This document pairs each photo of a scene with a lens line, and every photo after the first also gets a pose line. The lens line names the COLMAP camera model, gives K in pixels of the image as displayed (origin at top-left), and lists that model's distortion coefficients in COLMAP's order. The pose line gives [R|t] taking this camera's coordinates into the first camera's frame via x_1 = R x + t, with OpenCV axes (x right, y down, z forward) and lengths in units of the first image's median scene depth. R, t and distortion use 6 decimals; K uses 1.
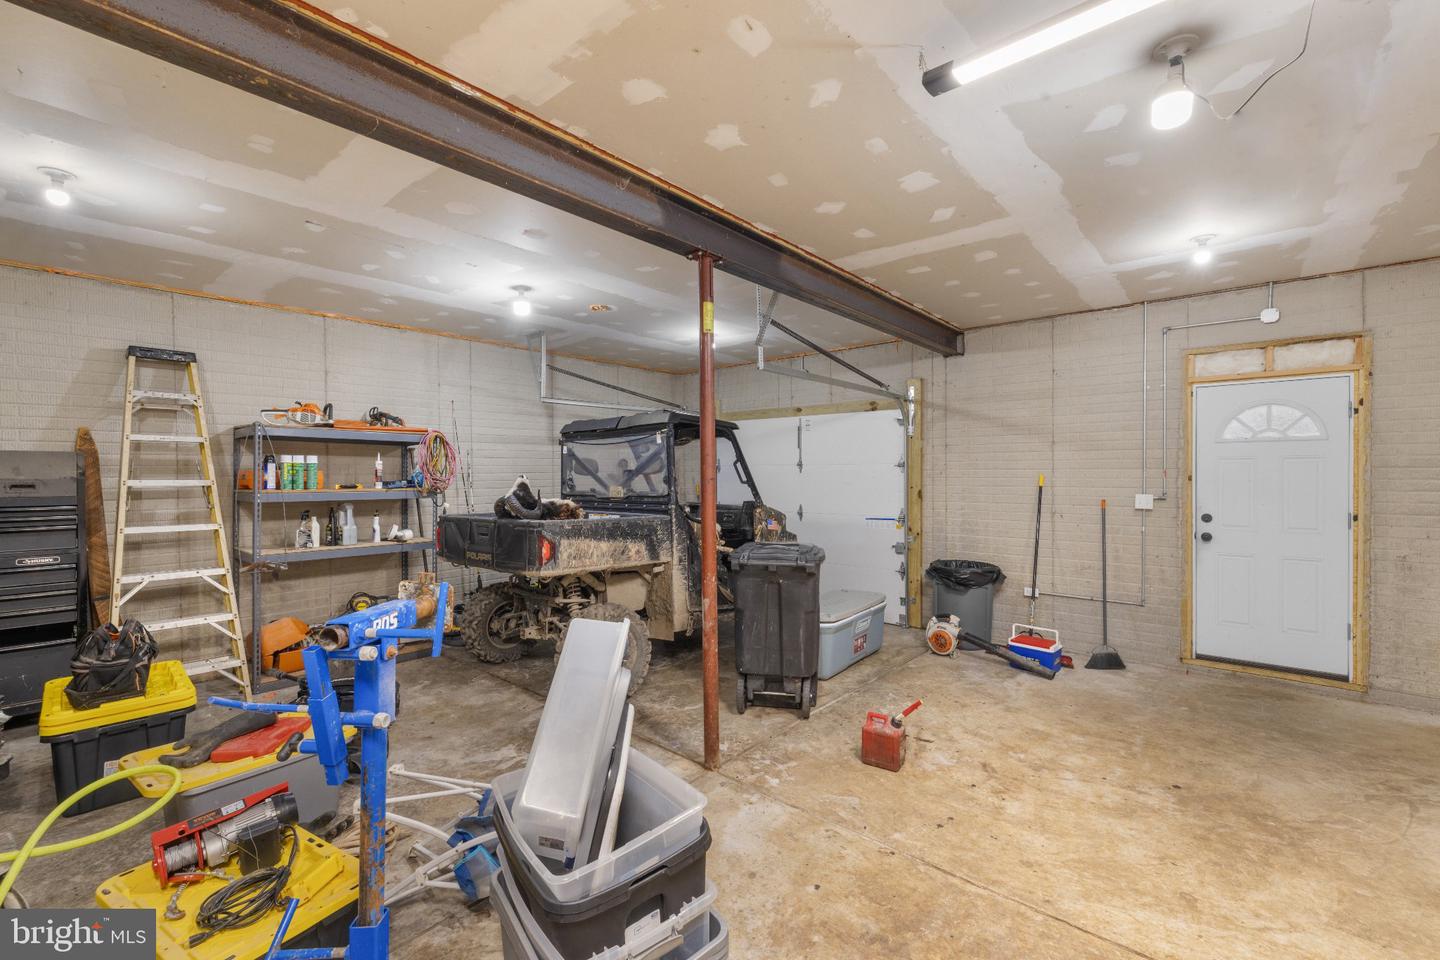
lens RADIAL K [[601.8, 0, 736.0], [0, 601.8, 484.8], [0, 0, 1]] dist [-0.001747, 0.000019]
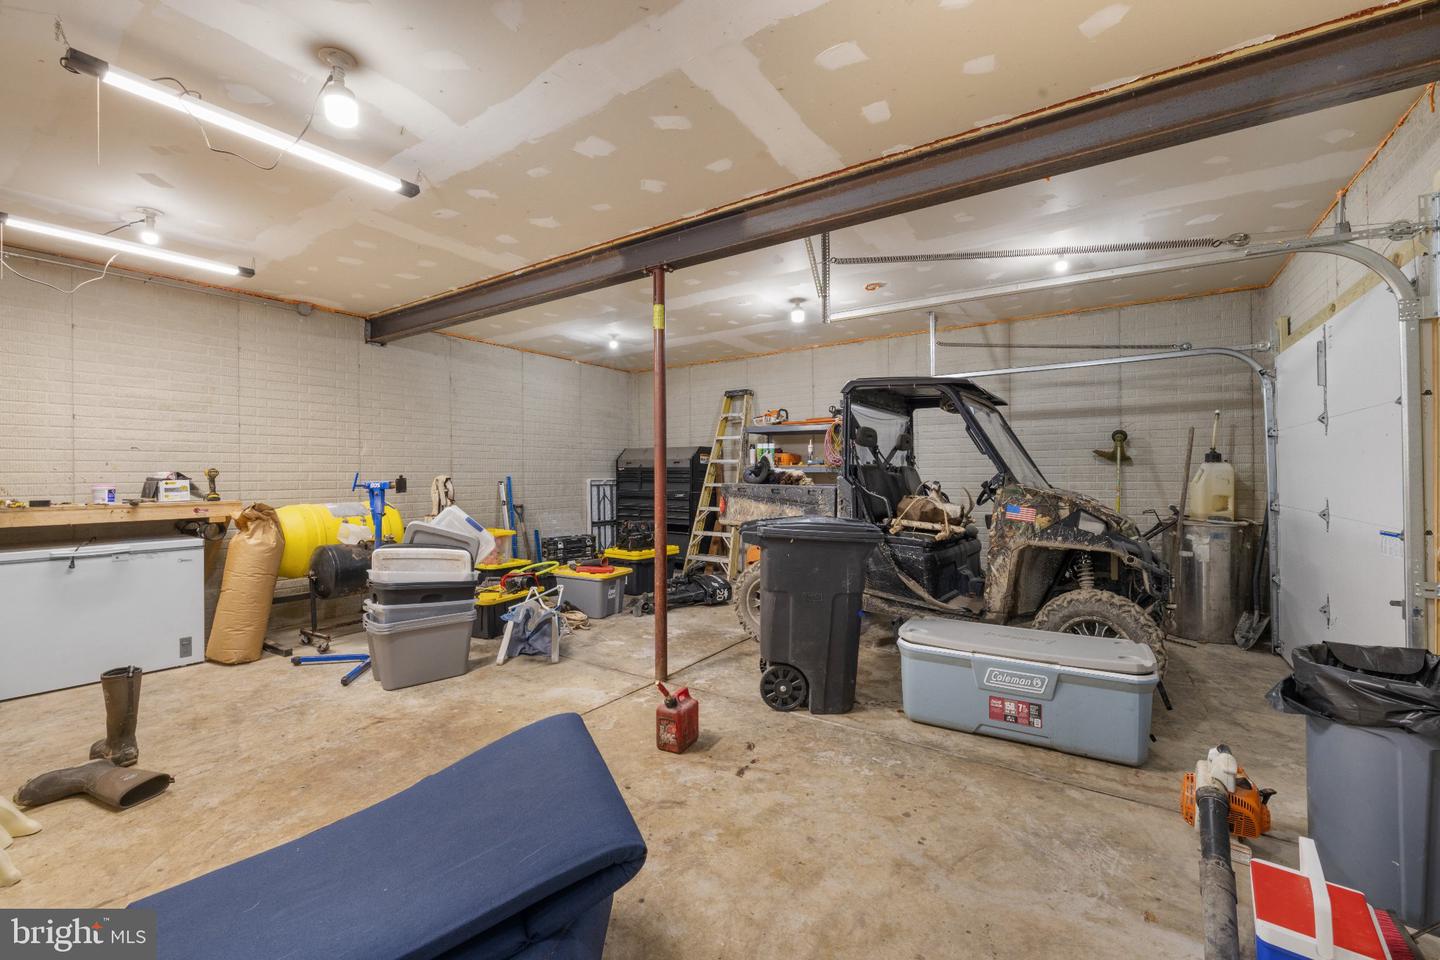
lens RADIAL K [[613.4, 0, 720.0], [0, 613.4, 480.0], [0, 0, 1]] dist [-0.006092, -0.000672]
pose [[0.098197, 0.011254, -0.995103, 1.089052], [-0.017637, 0.999799, 0.009567, 0.041826], [0.995011, 0.016611, 0.098376, 0.885791]]
